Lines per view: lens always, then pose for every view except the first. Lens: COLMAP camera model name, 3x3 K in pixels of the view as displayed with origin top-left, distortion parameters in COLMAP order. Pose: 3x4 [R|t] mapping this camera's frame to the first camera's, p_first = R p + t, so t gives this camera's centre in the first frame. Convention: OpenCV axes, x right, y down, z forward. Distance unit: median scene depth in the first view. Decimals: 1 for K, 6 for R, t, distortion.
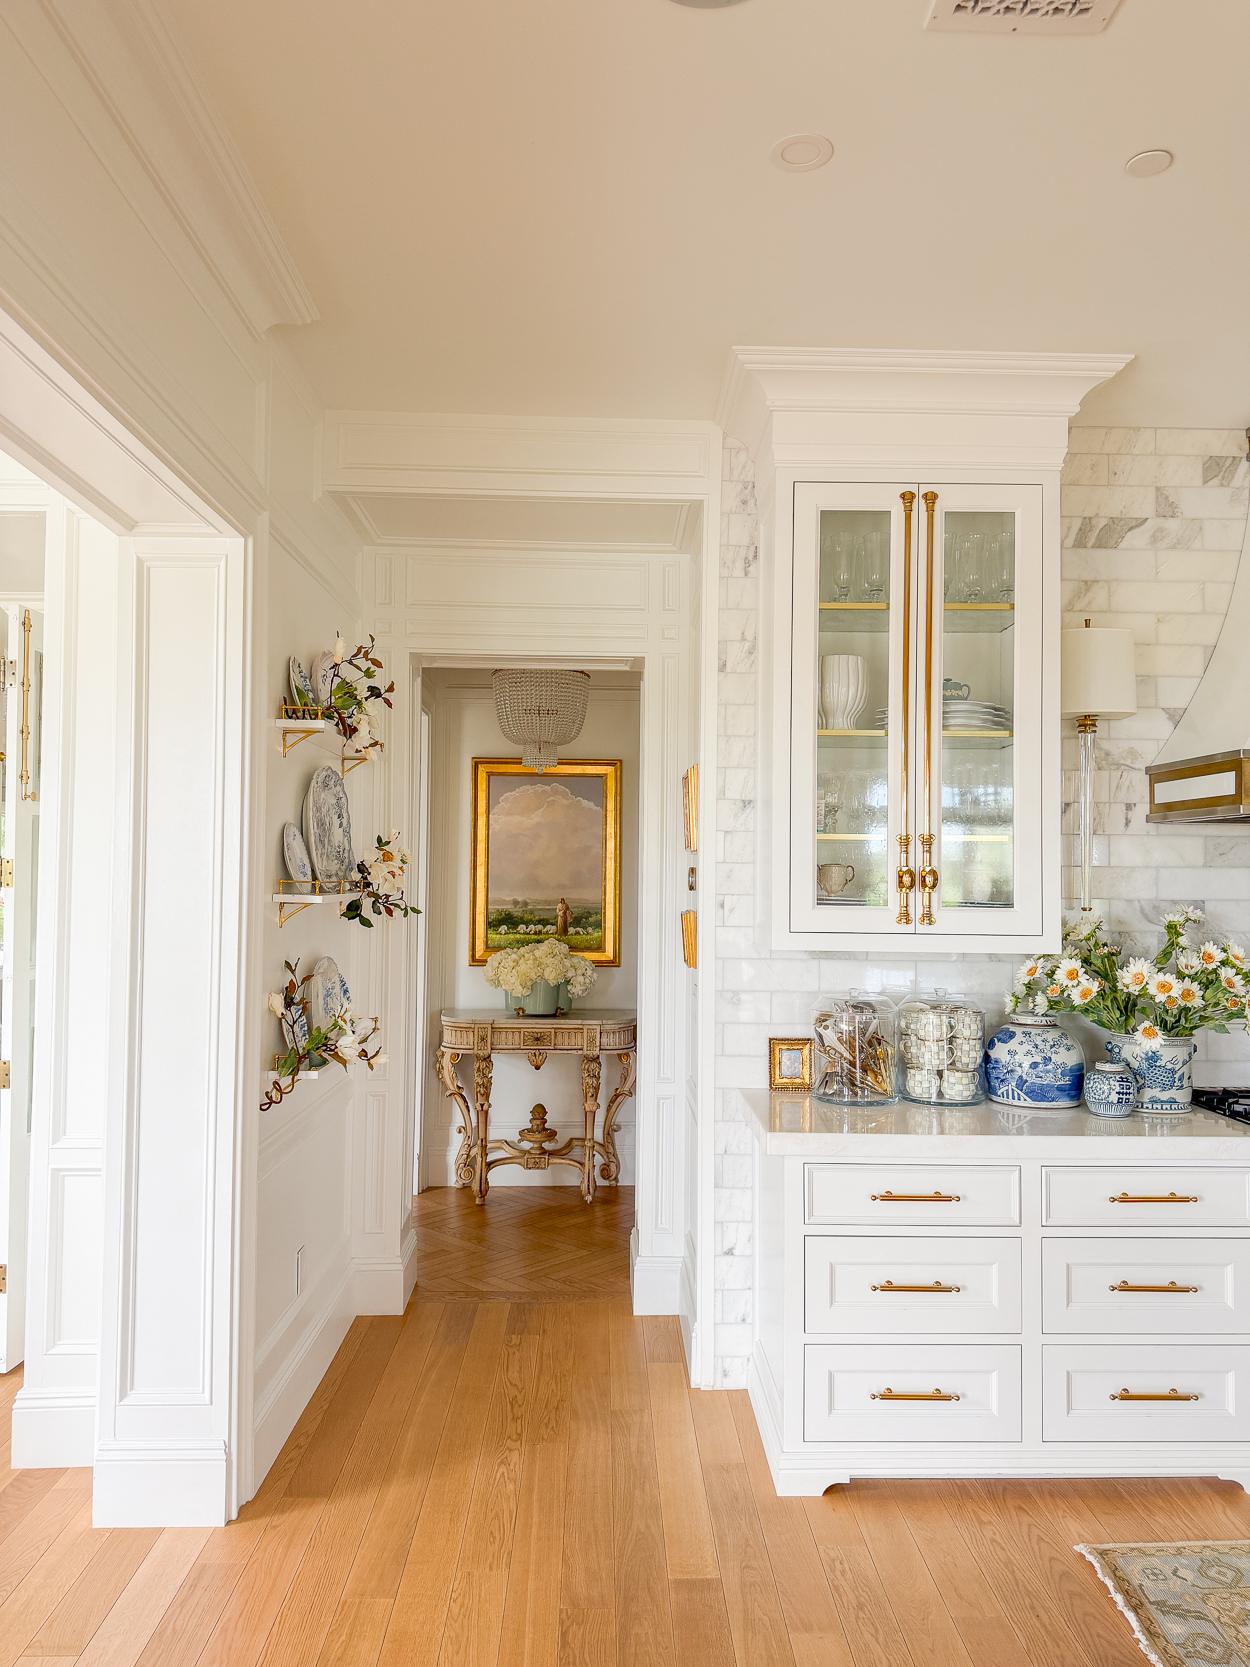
lens RADIAL K [[1175.3, 0, 635.3], [0, 1175.3, 834.6], [0, 0, 1]] dist [0.064131, -0.076604]
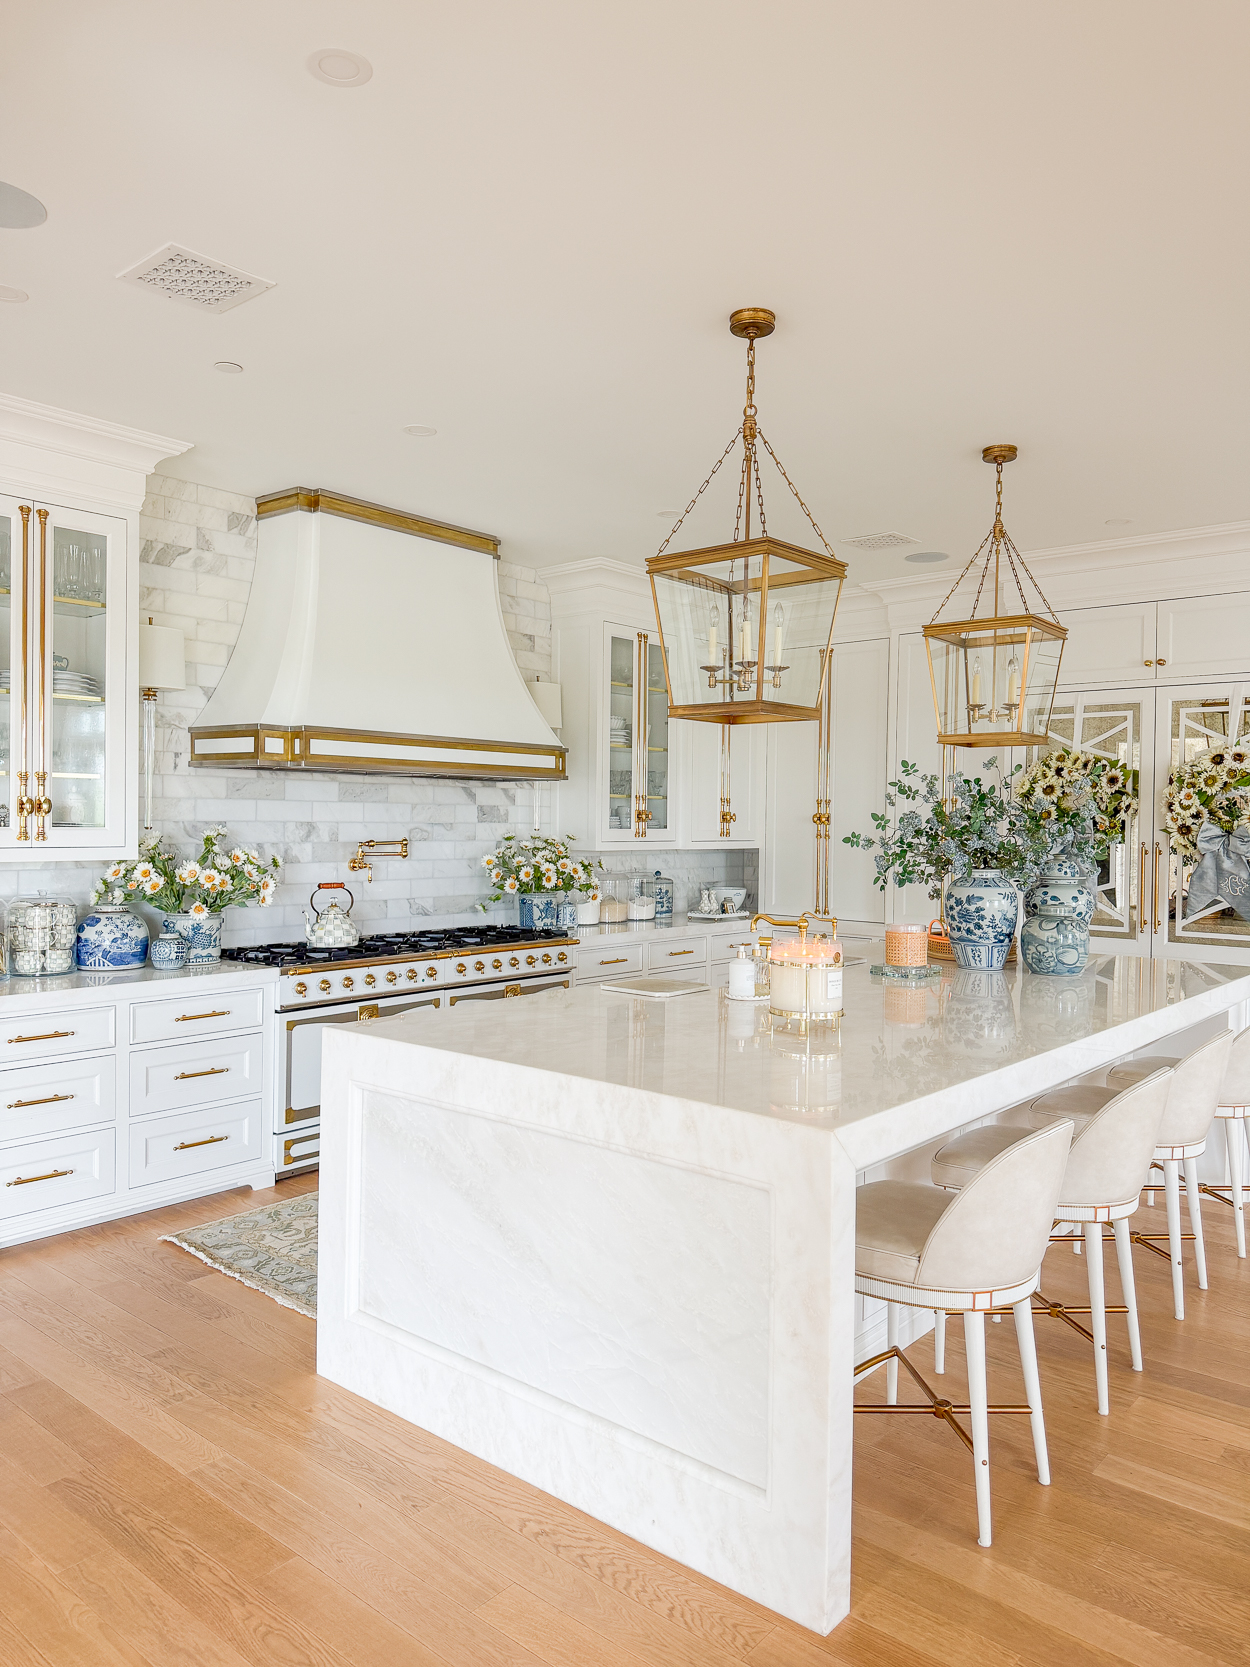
lens RADIAL K [[1175.3, 0, 637.6], [0, 1175.3, 836.5], [0, 0, 1]] dist [0.064131, -0.076604]
pose [[0.665351, -0.013193, 0.746414, -0.290789], [-0.034703, 0.998216, 0.048578, -0.015513], [-0.745723, -0.058224, 0.663707, -0.369768]]
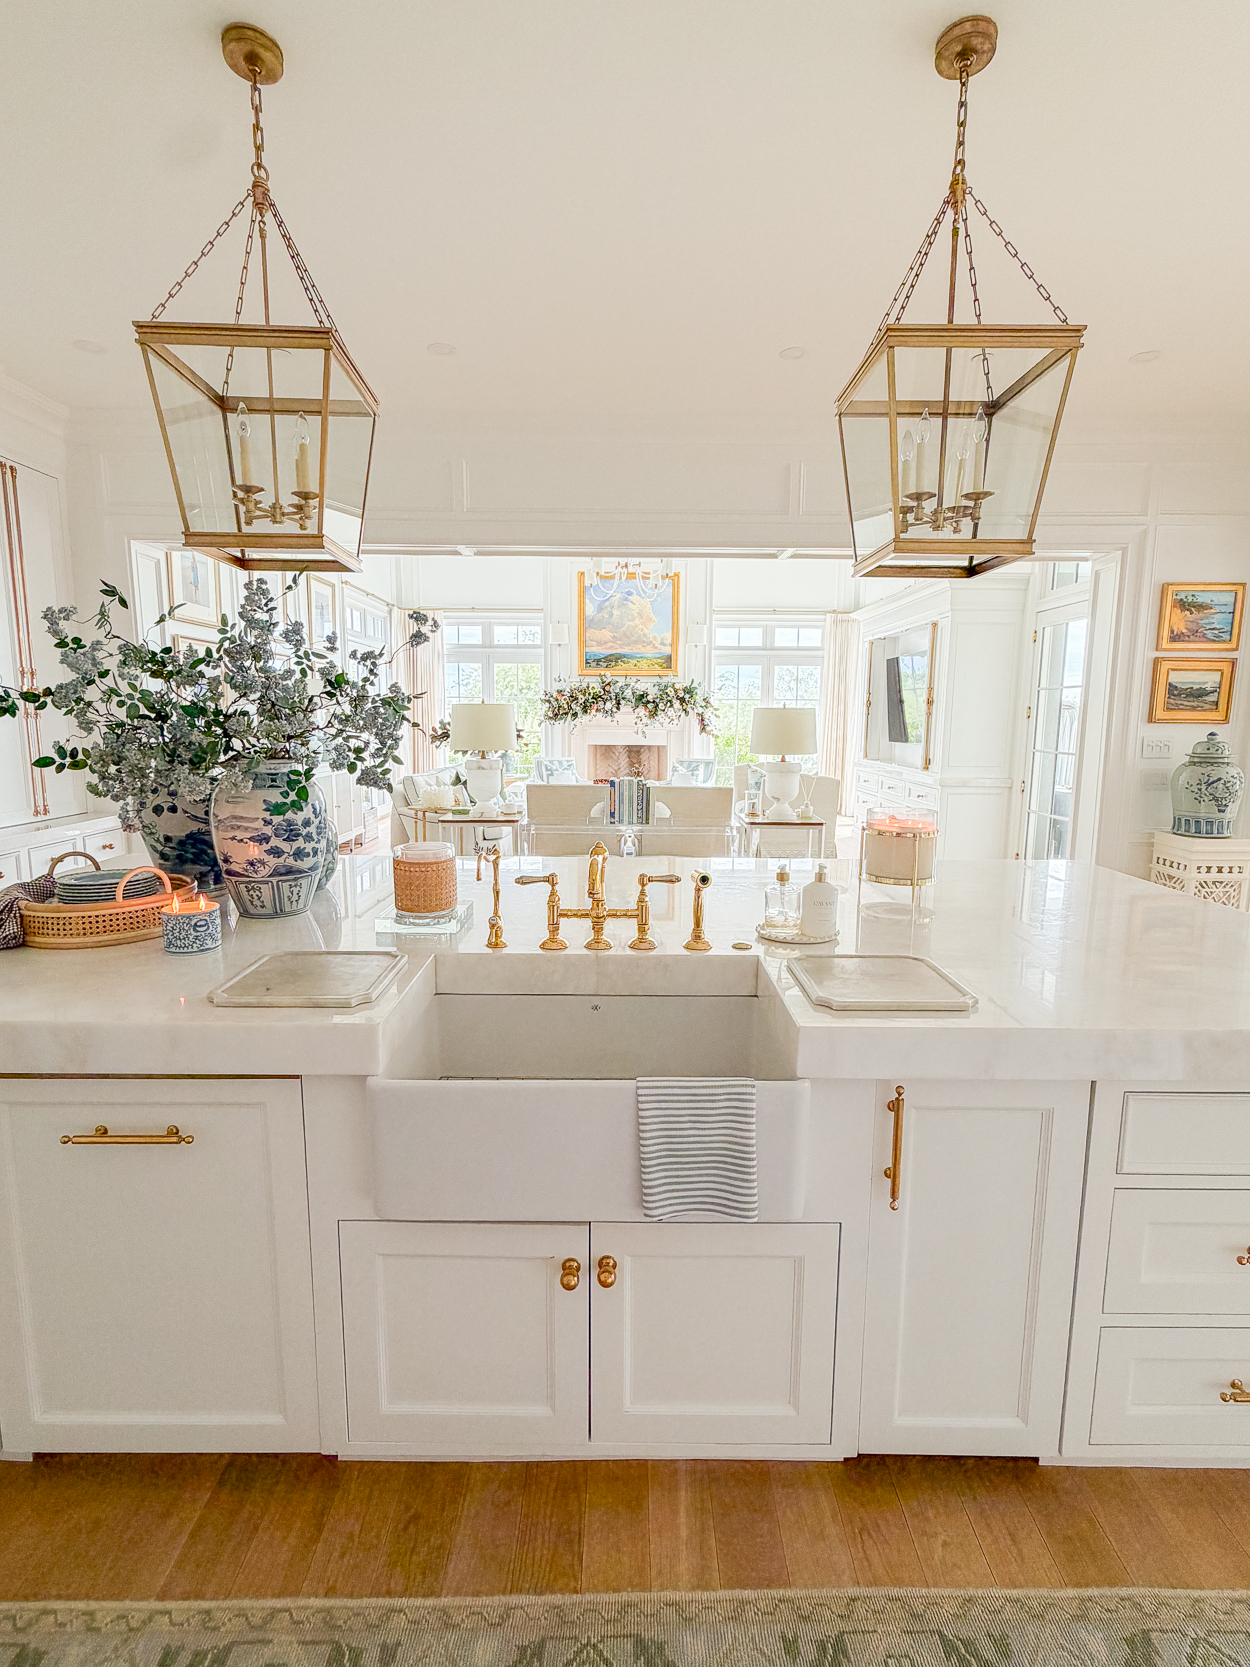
lens RADIAL K [[798.0, 0, 624.2], [0, 798.0, 828.5], [0, 0, 1]] dist [0.003077, 0.001239]
pose [[-0.999488, -0.019875, 0.025055, 0.725603], [-0.017260, 0.994779, 0.100580, 0.062725], [-0.026923, 0.100096, -0.994614, 0.833778]]
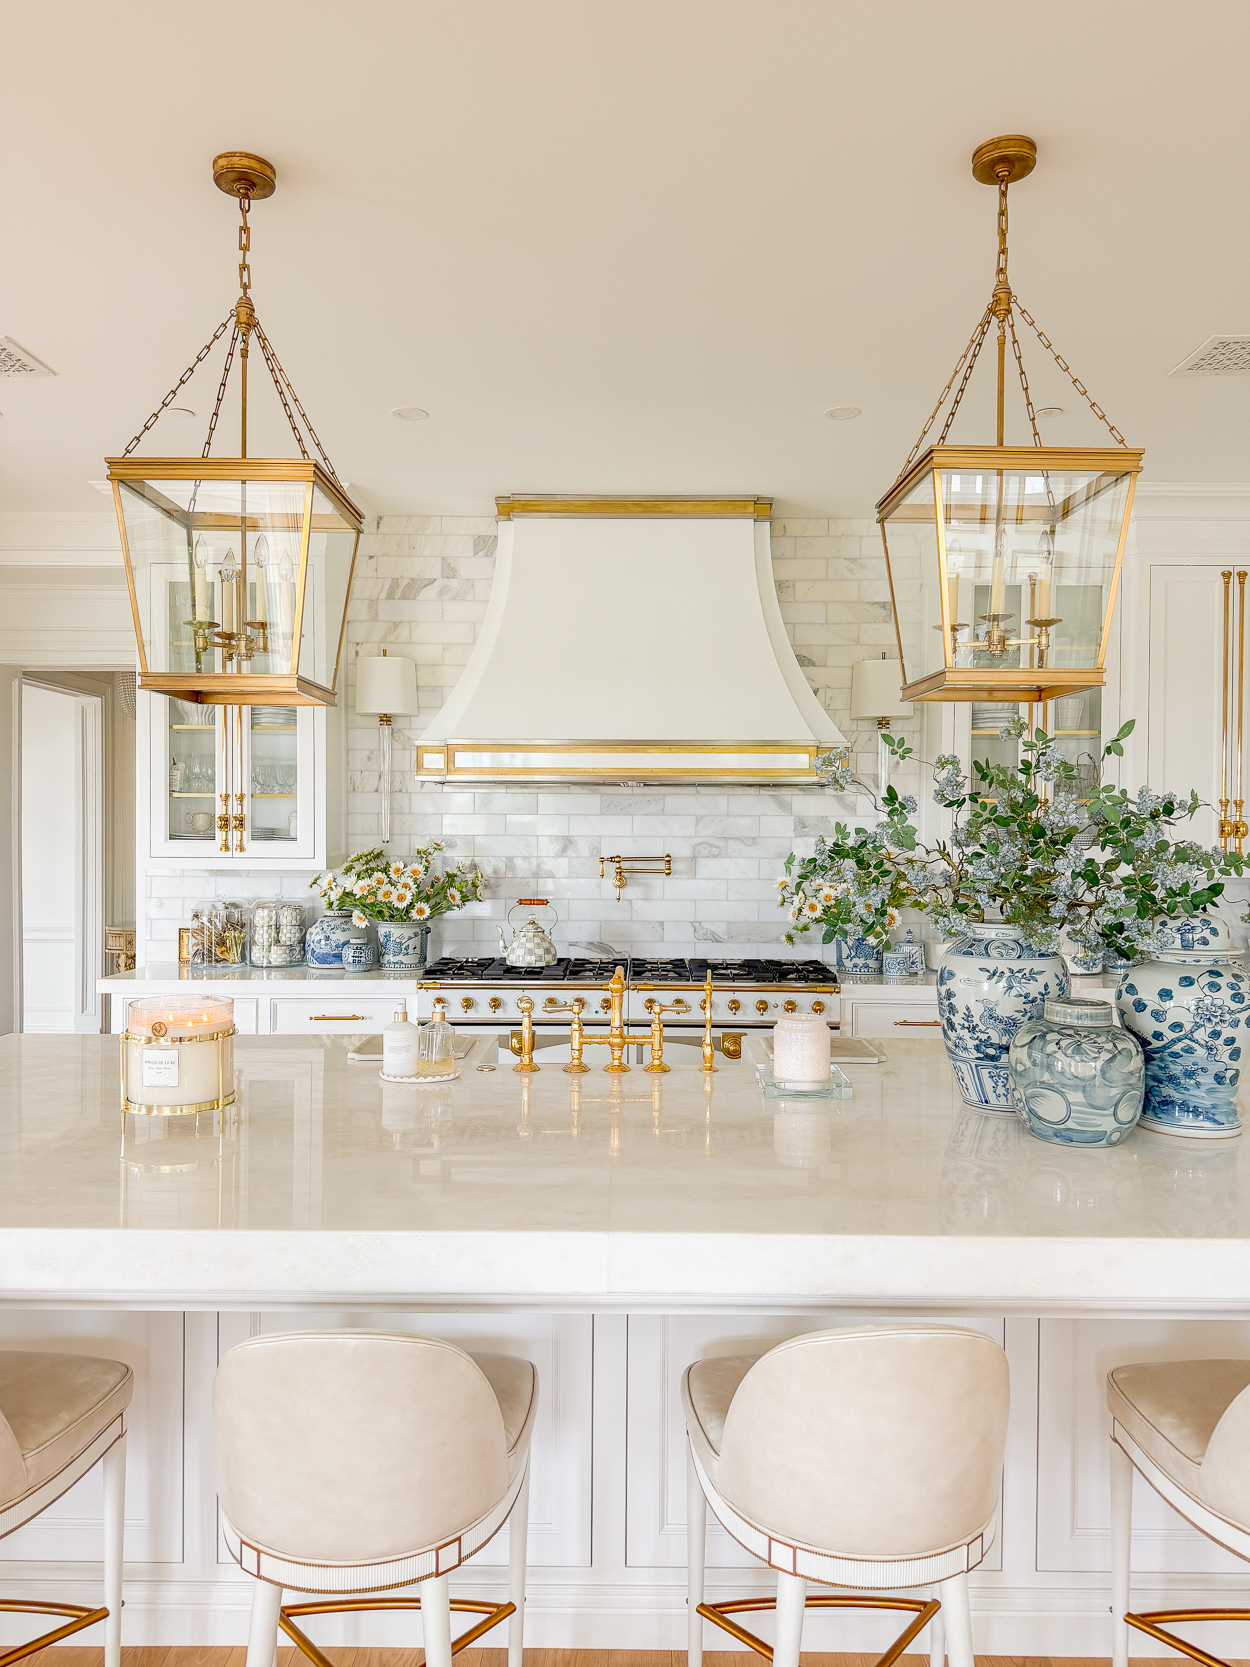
lens RADIAL K [[1175.3, 0, 630.7], [0, 1175.3, 836.5], [0, 0, 1]] dist [0.064131, -0.076604]
pose [[0.999177, -0.003890, -0.040376, 0.800231], [0.005957, 0.998671, 0.051195, -0.020365], [0.040124, -0.051393, 0.997872, -0.522675]]
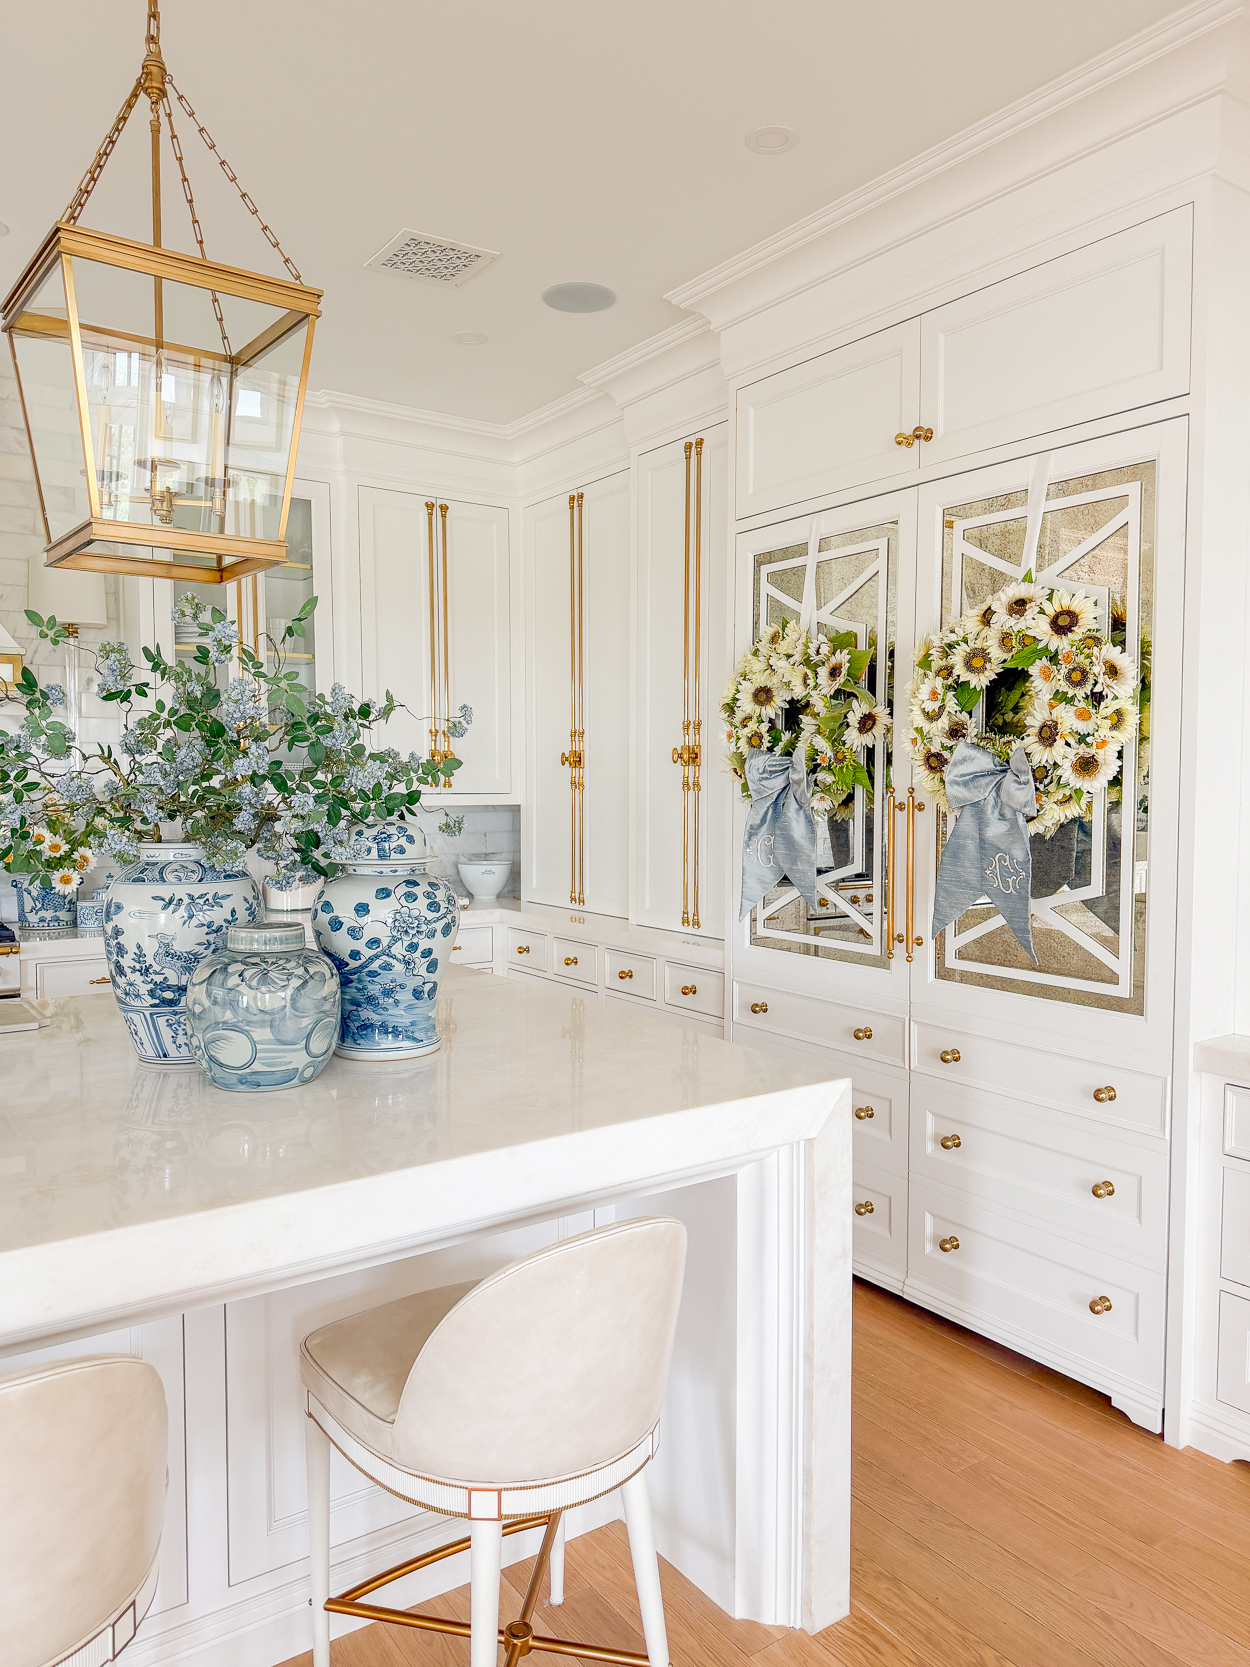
lens RADIAL K [[1175.3, 0, 630.7], [0, 1175.3, 849.8], [0, 0, 1]] dist [0.064131, -0.076604]
pose [[0.837731, -0.042536, 0.544425, 0.862797], [-0.014754, 0.994835, 0.100428, 0.012162], [-0.545884, -0.092164, 0.832776, -0.421082]]
